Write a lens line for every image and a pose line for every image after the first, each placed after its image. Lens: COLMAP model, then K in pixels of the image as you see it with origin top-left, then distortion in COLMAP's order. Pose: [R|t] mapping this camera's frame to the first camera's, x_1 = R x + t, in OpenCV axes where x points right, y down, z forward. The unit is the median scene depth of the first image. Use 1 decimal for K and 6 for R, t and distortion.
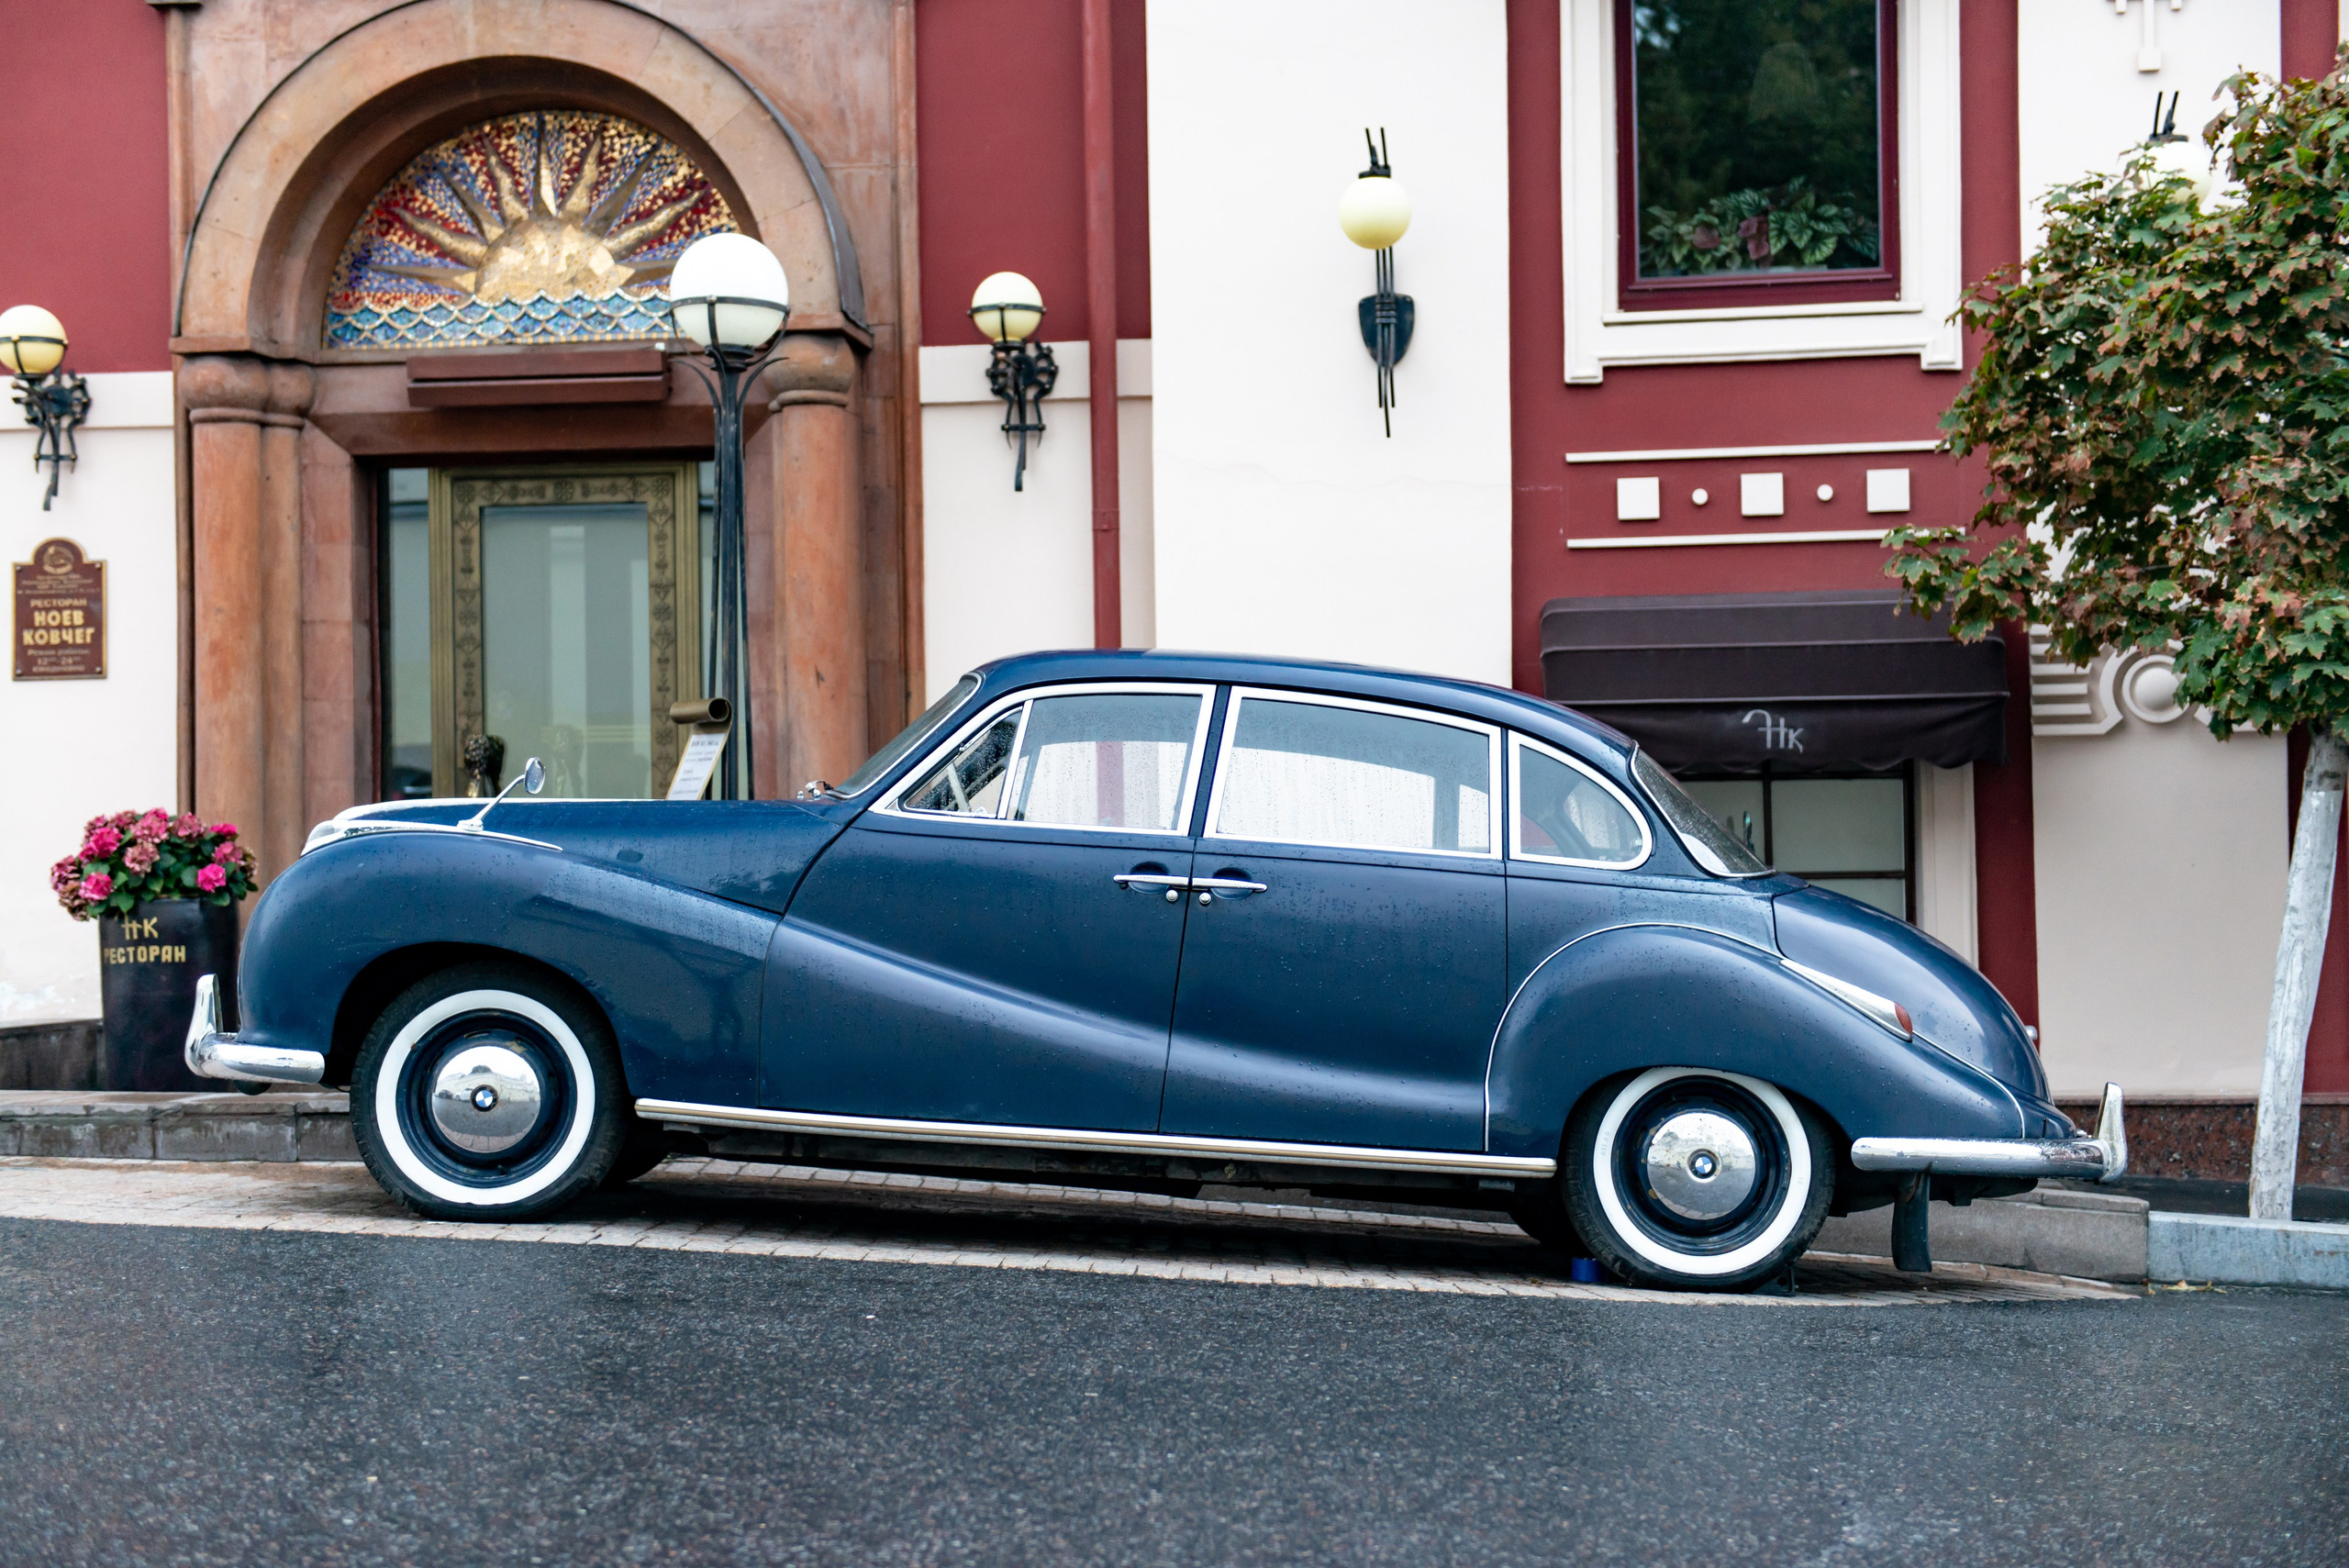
lens RADIAL K [[3489.7, 0, 1174.5], [0, 3489.7, 784.0], [0, 0, 1]] dist [0.157479, -0.124785]
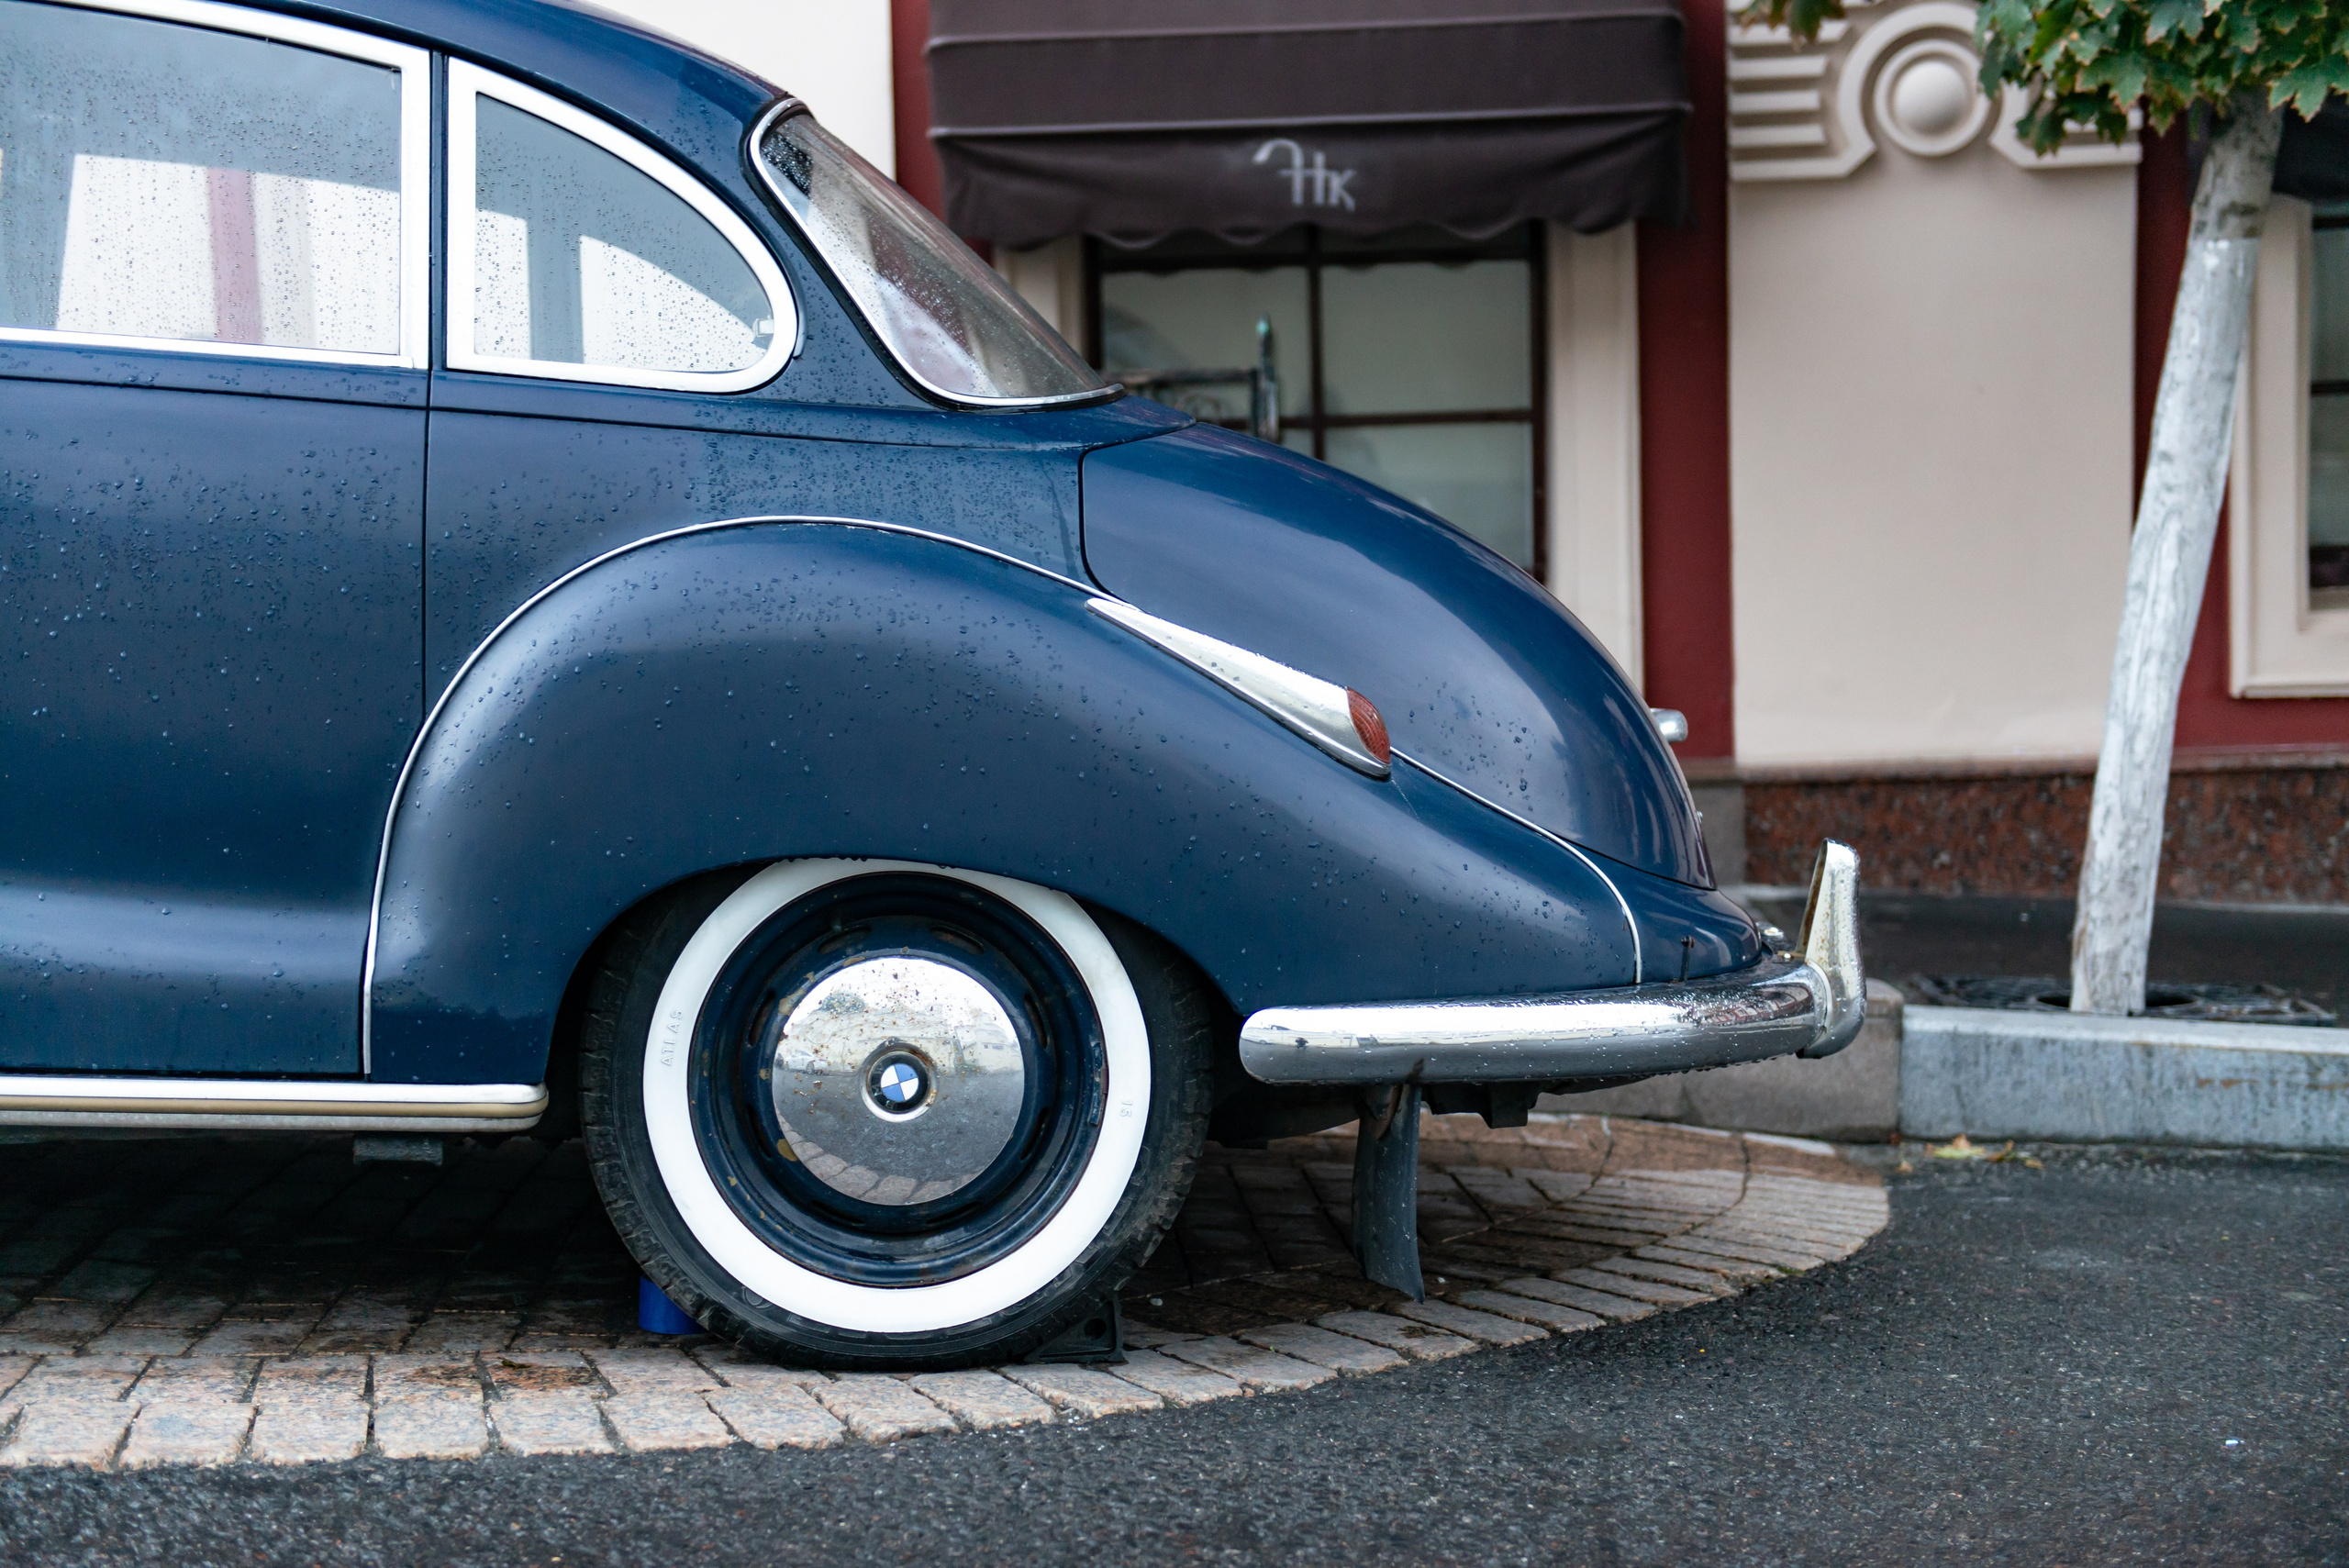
lens RADIAL K [[3489.7, 0, 1174.5], [0, 3489.7, 784.0], [0, 0, 1]] dist [0.157479, -0.124785]
pose [[0.997624, -0.020889, 0.065655, 0.106966], [0.012662, 0.992287, 0.123313, 0.013910], [-0.067724, -0.122189, 0.990194, 0.395392]]
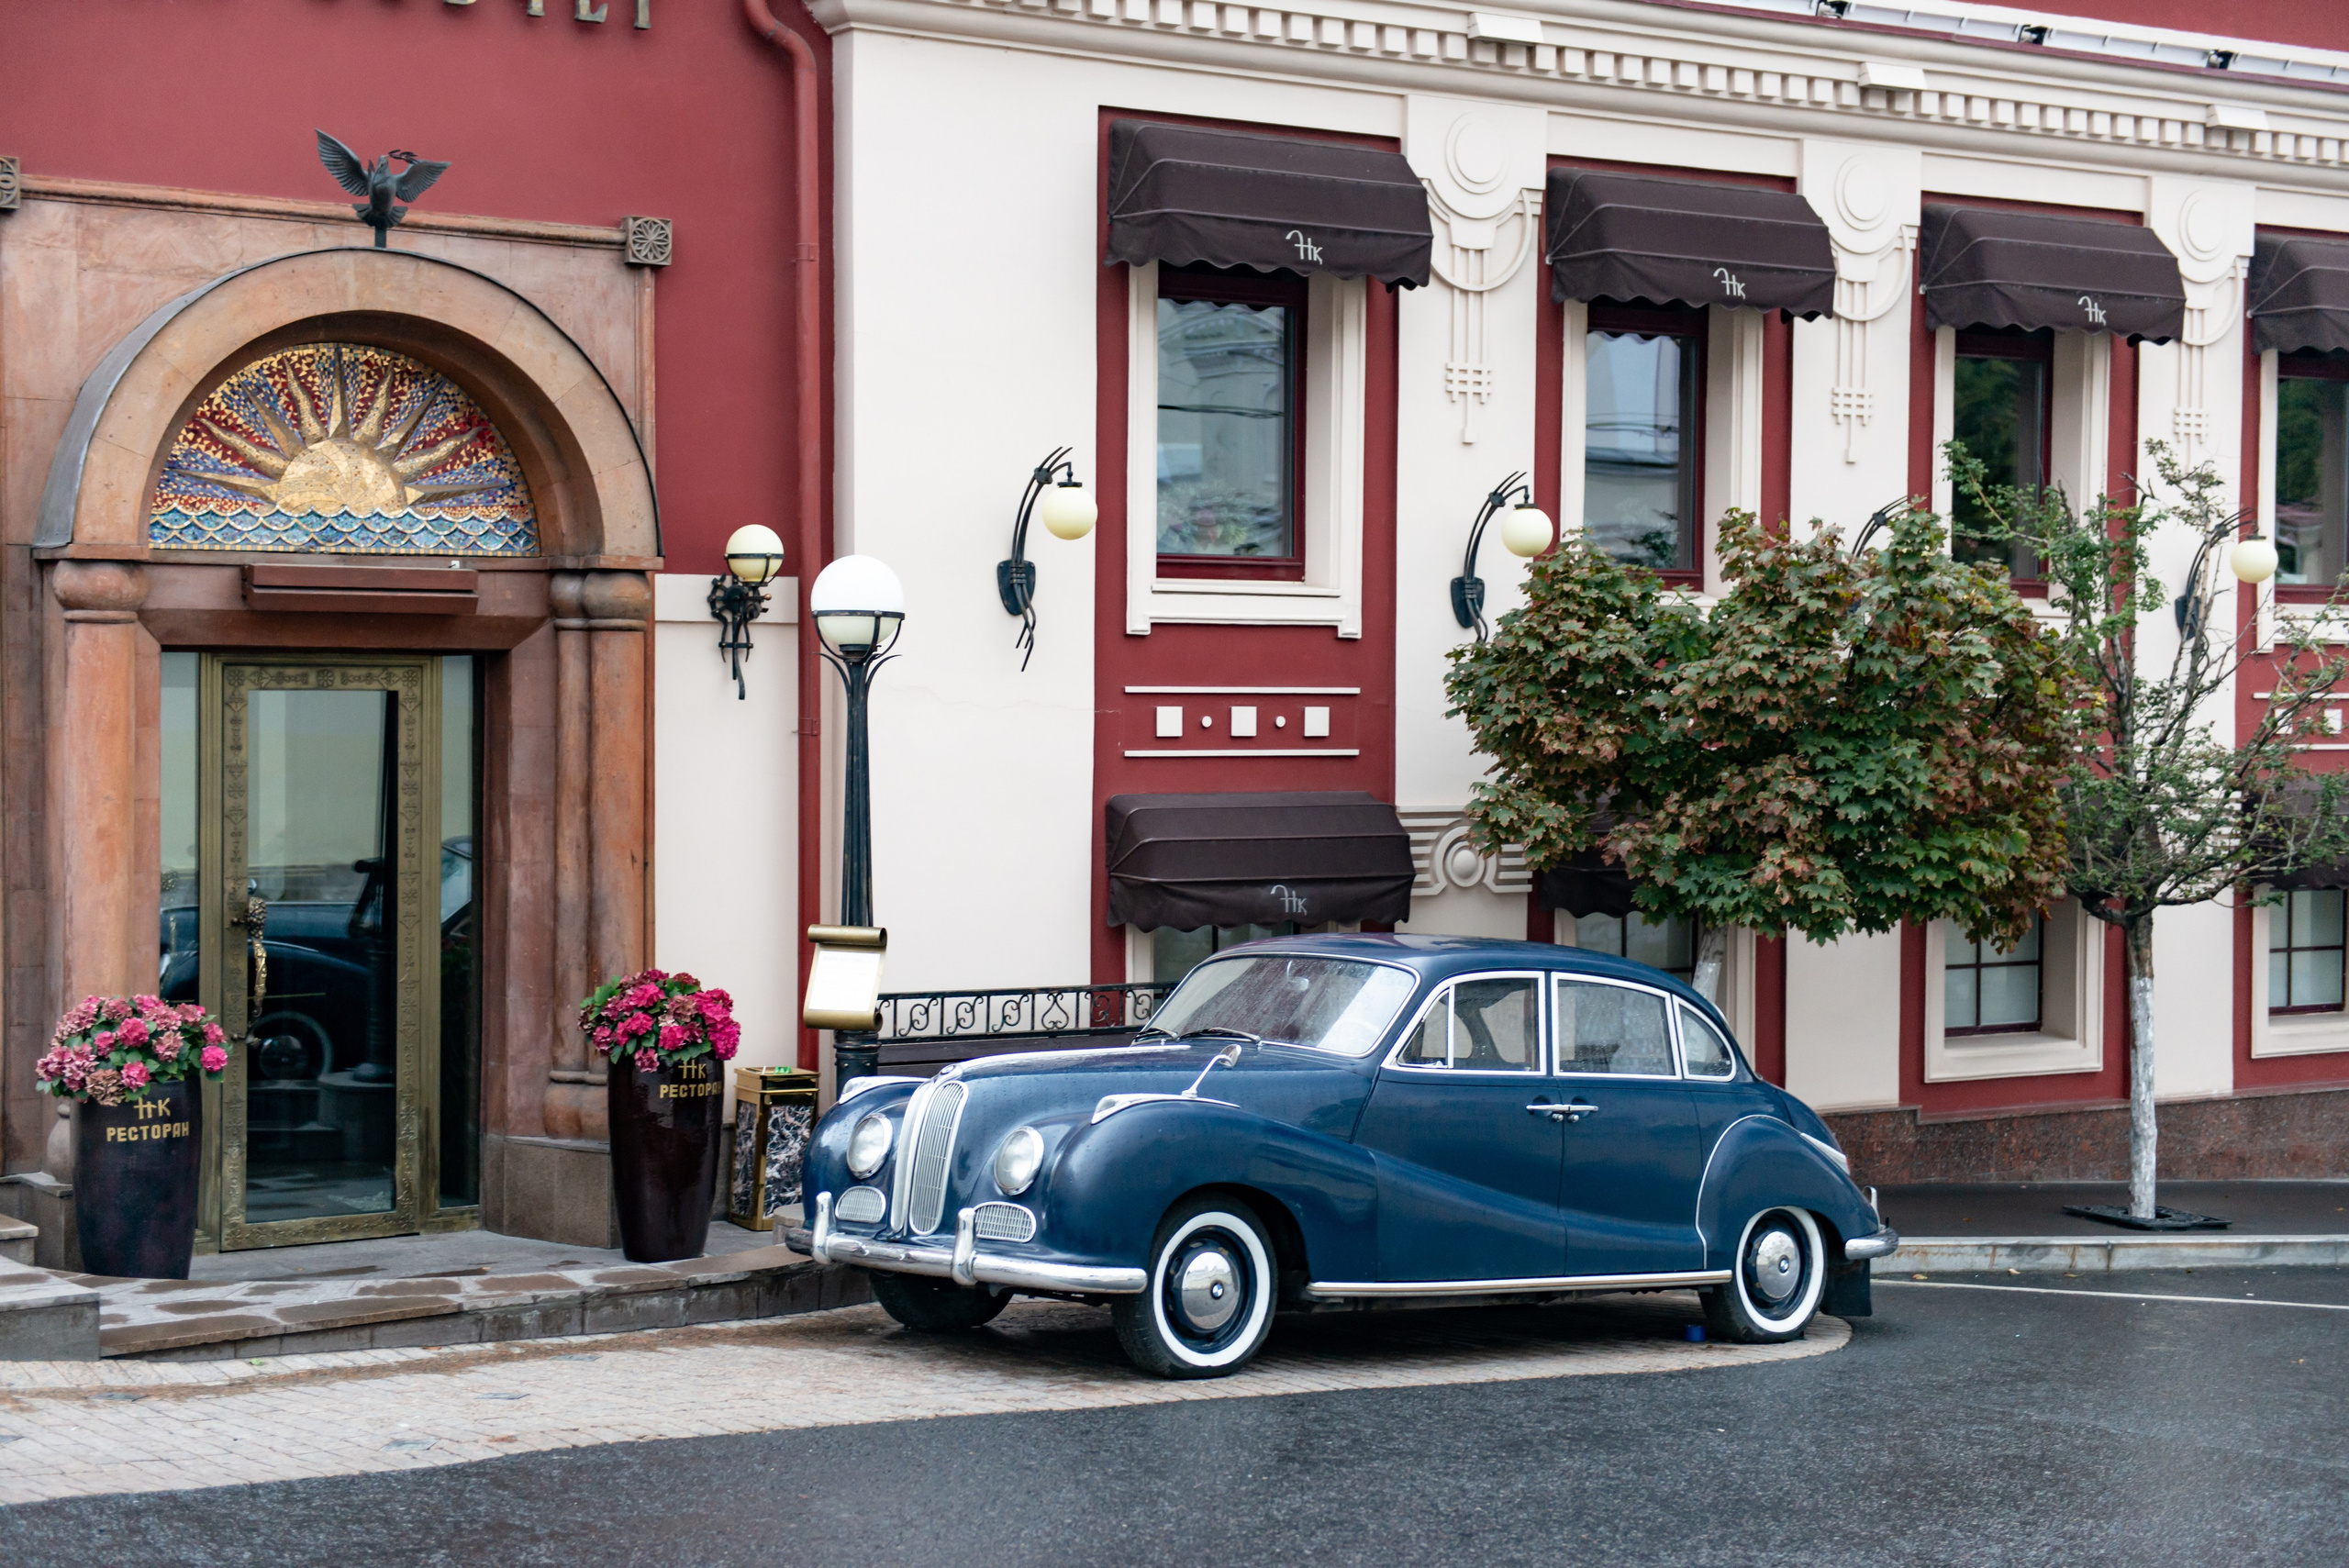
lens RADIAL K [[3479.2, 0, 1169.2], [0, 3479.2, 758.0], [0, 0, 1]] dist [0.132016, -0.012683]
pose [[0.764710, 0.006710, 0.644340, -0.762028], [-0.035281, 0.998882, 0.031471, -0.113837], [-0.643408, -0.046799, 0.764092, -0.029887]]
